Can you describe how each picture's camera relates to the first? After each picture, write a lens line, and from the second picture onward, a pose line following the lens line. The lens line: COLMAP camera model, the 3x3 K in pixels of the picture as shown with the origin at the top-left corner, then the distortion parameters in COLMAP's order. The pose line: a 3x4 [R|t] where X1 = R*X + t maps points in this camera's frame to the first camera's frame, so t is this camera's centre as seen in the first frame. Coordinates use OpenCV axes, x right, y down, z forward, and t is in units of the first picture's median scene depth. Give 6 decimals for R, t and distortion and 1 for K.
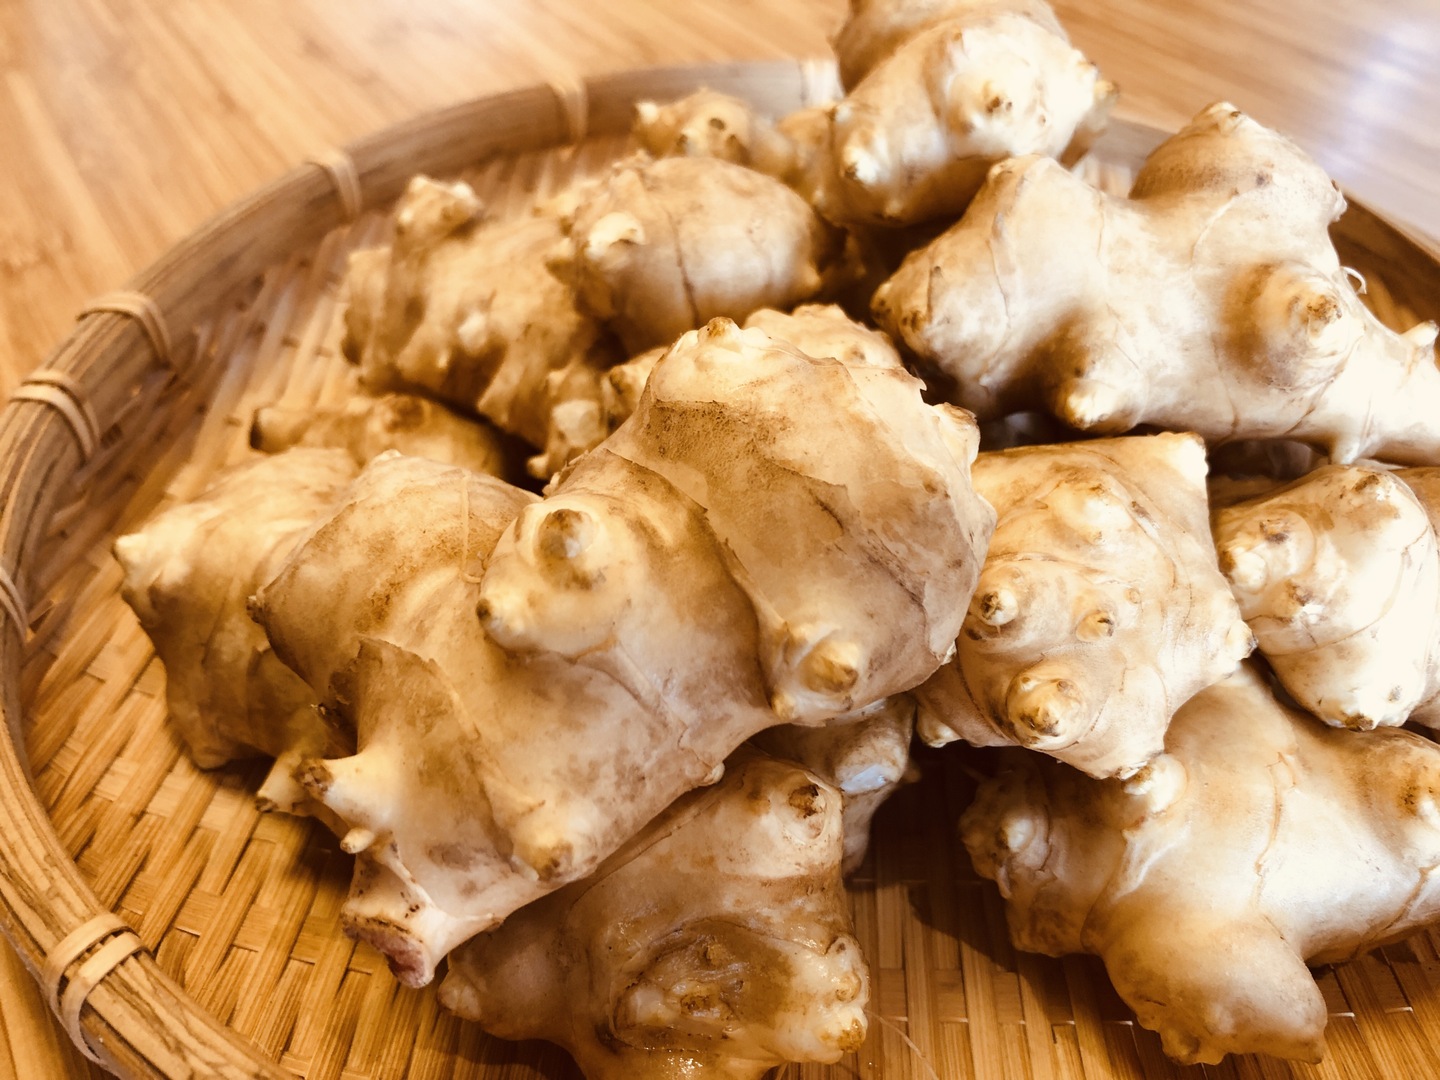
lens RADIAL K [[1216.5, 0, 716.0], [0, 1216.5, 541.5], [0, 0, 1]] dist [-0.024868, 0.014093]
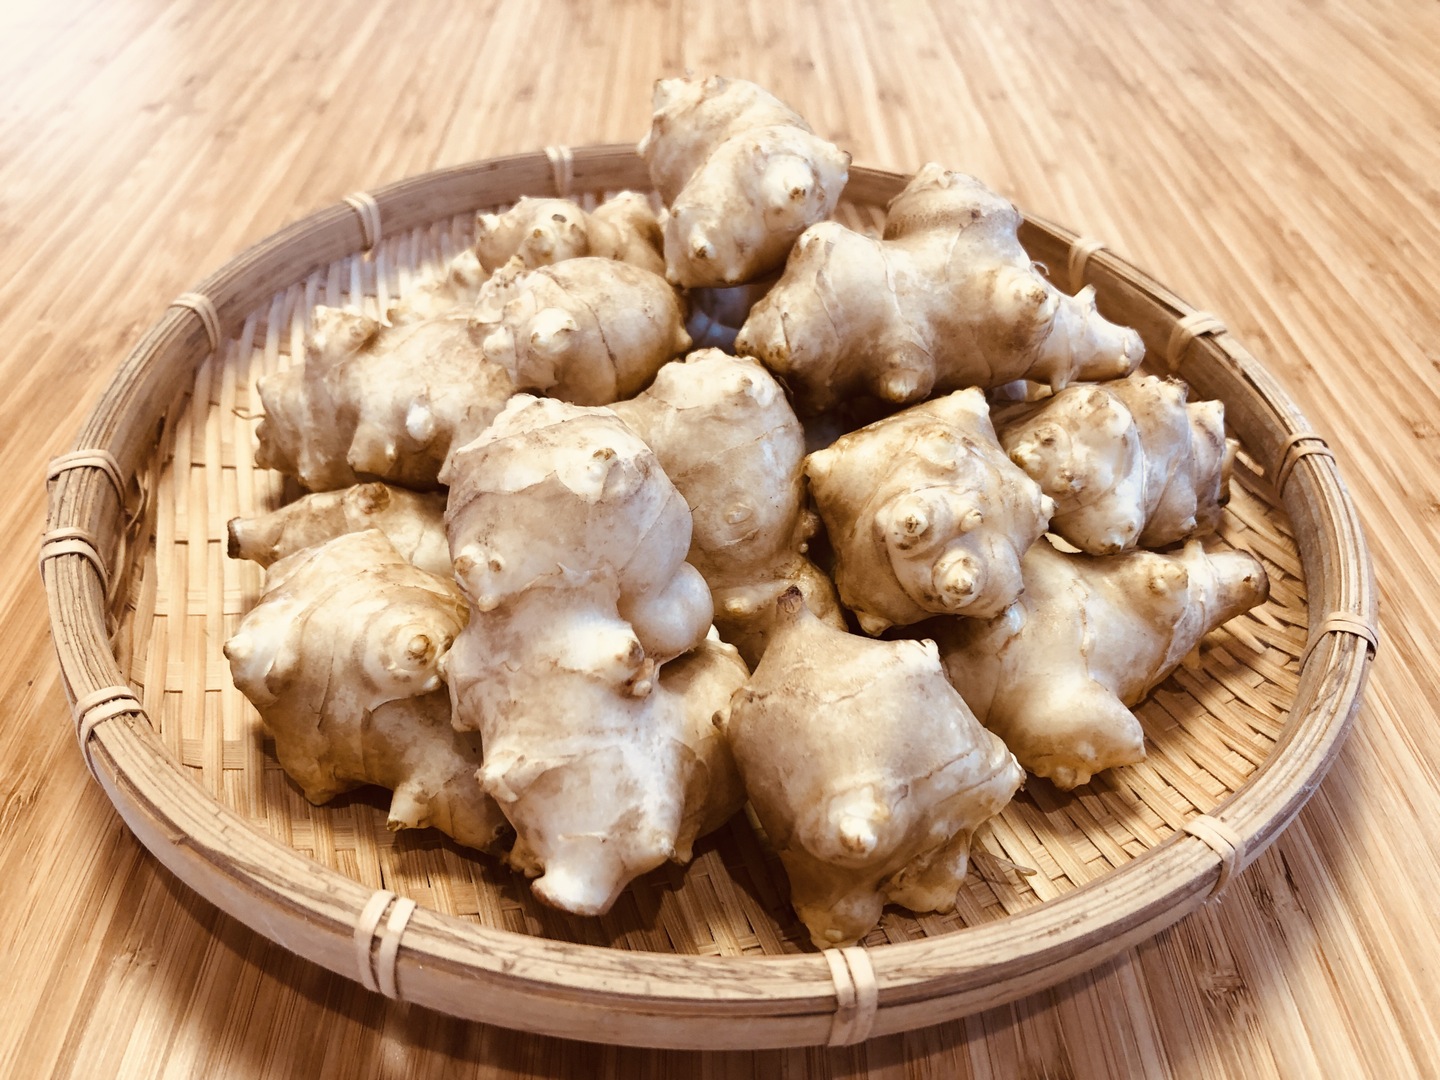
lens RADIAL K [[1216.5, 0, 726.4], [0, 1216.5, 534.6], [0, 0, 1]] dist [-0.024868, 0.014093]
pose [[0.933087, -0.229891, 0.276585, -0.318122], [0.233759, 0.972101, 0.019382, -0.011286], [-0.273325, 0.046569, 0.960794, -0.322550]]
